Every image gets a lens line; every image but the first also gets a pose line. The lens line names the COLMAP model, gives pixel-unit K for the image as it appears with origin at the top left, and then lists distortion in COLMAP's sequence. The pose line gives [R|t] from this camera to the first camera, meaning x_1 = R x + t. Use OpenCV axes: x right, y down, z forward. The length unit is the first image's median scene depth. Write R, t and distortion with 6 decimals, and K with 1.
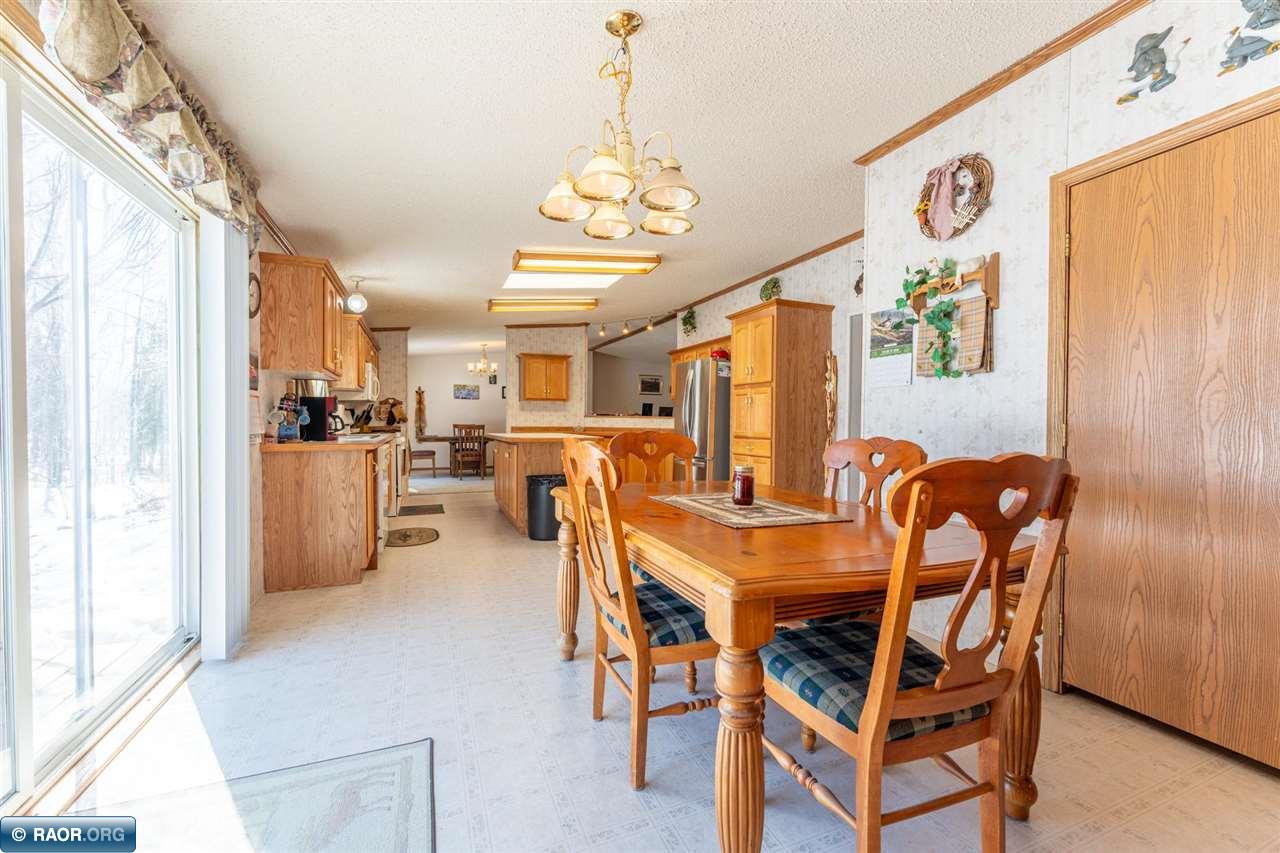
lens RADIAL K [[510.7, 0, 638.2], [0, 510.7, 429.8], [0, 0, 1]] dist [-0.002697, 0.000048]
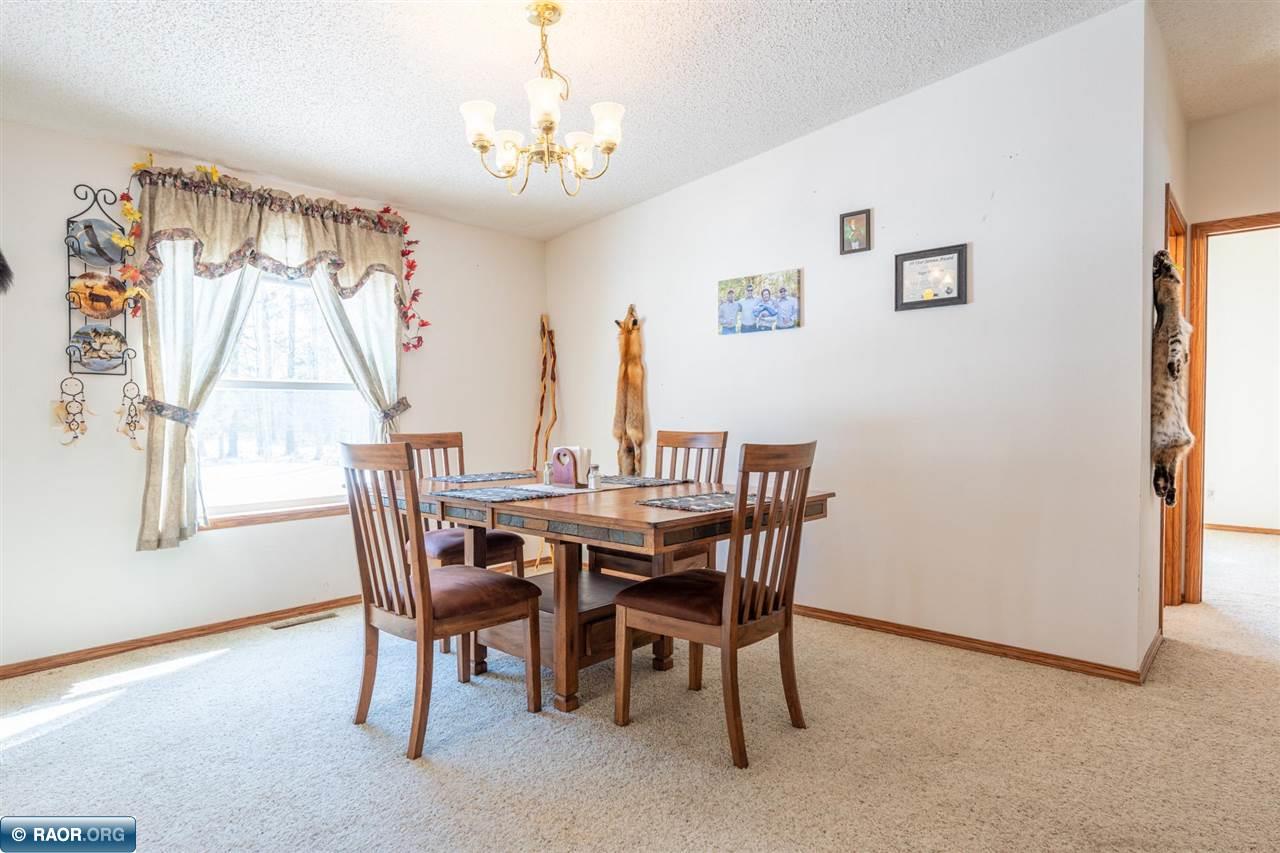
lens RADIAL K [[698.6, 0, 640.8], [0, 698.6, 426.6], [0, 0, 1]] dist [-0.000454, -0.000239]
pose [[0.399123, 0.008172, -0.916861, -0.058562], [-0.013239, 0.999907, 0.003149, -0.018450], [0.916802, 0.010881, 0.399194, 1.109611]]
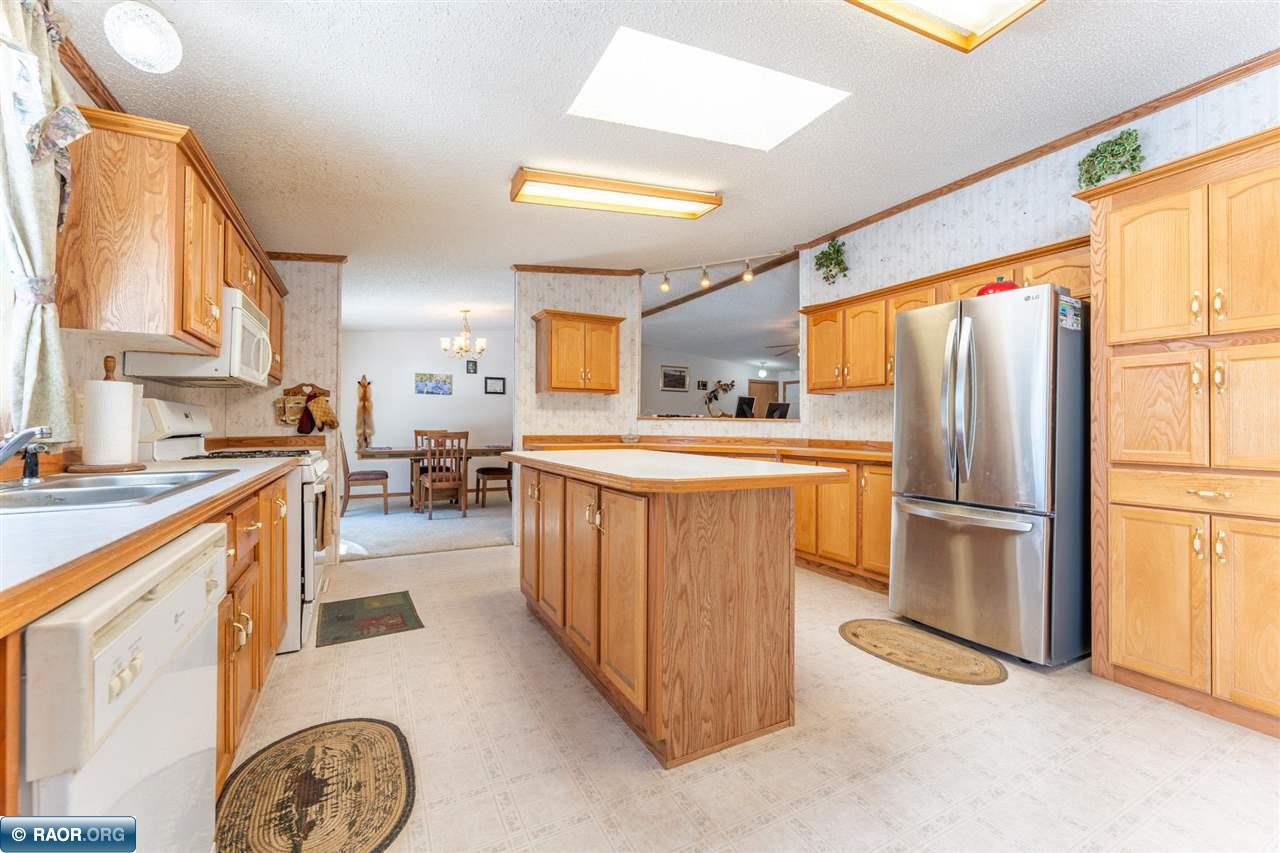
lens RADIAL K [[510.7, 0, 638.7], [0, 510.7, 421.5], [0, 0, 1]] dist [-0.002697, 0.000048]
pose [[0.996258, 0.001014, 0.086424, -0.161023], [0.001074, 0.999709, -0.024117, -0.007943], [-0.086423, 0.024120, 0.995967, 0.384722]]
